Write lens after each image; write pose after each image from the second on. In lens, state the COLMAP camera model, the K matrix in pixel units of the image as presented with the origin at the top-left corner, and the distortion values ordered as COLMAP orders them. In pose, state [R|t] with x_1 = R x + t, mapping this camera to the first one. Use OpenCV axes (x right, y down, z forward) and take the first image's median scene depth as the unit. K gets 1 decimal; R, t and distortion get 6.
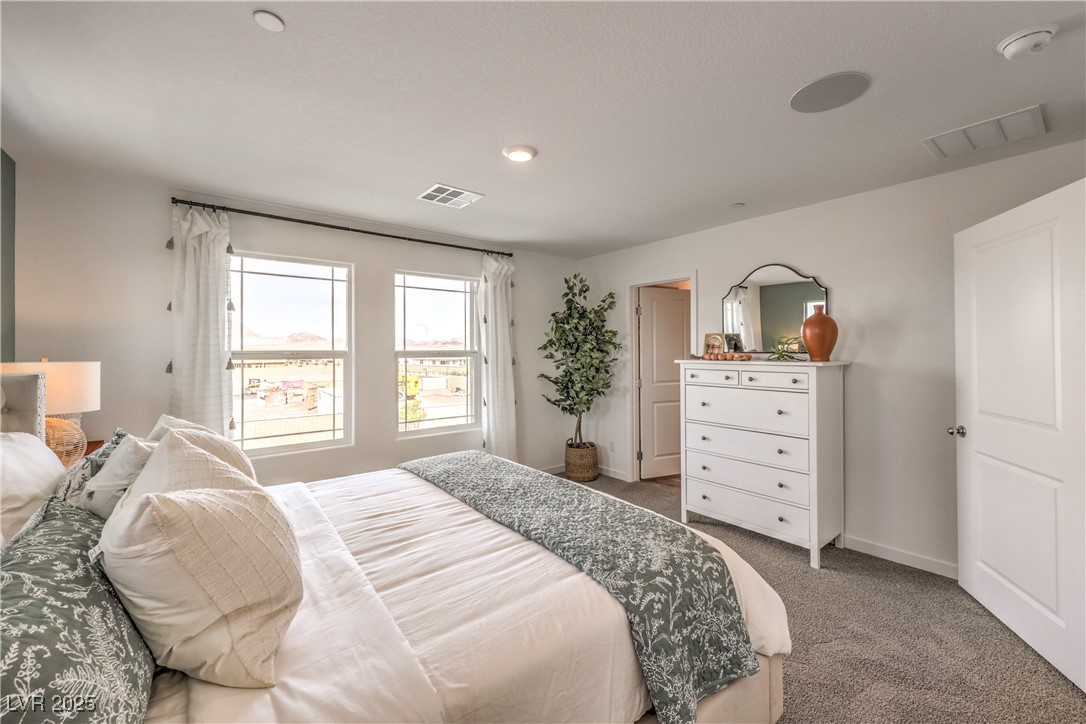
lens RADIAL K [[443.2, 0, 547.2], [0, 443.2, 352.3], [0, 0, 1]] dist [0.001953, -0.000549]
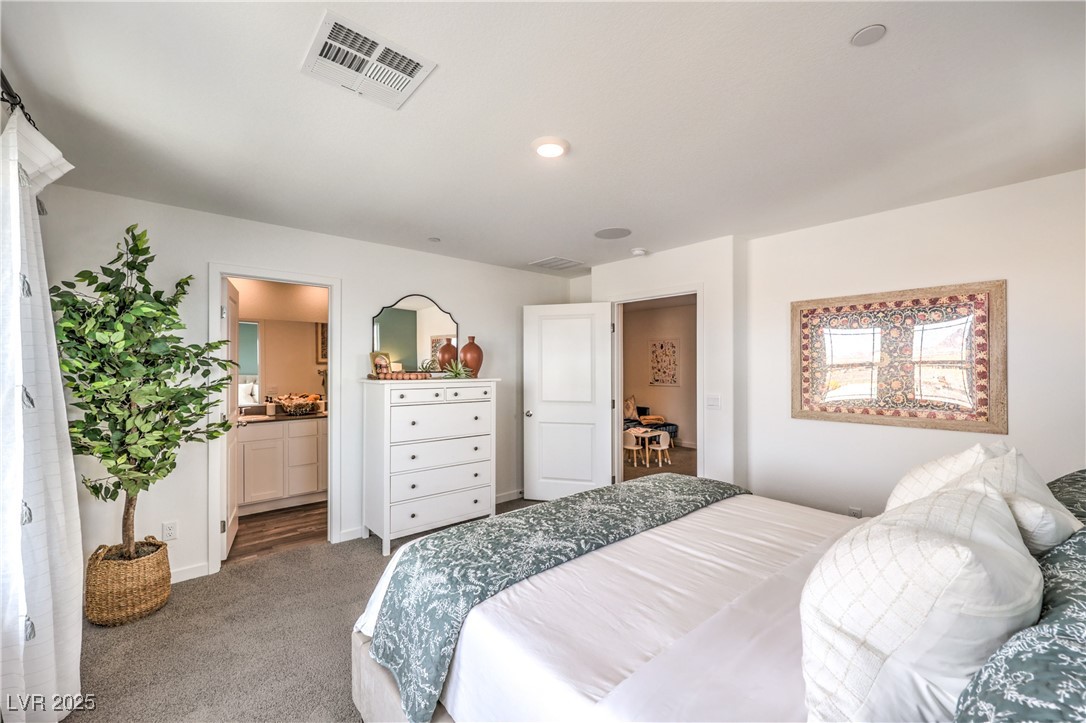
lens RADIAL K [[443.2, 0, 544.9], [0, 443.2, 365.1], [0, 0, 1]] dist [0.001953, -0.000549]
pose [[-0.054818, 0.011063, 0.998435, -0.695787], [-0.000169, 0.999938, -0.011089, -0.004519], [-0.998496, -0.000777, -0.054813, 0.778978]]
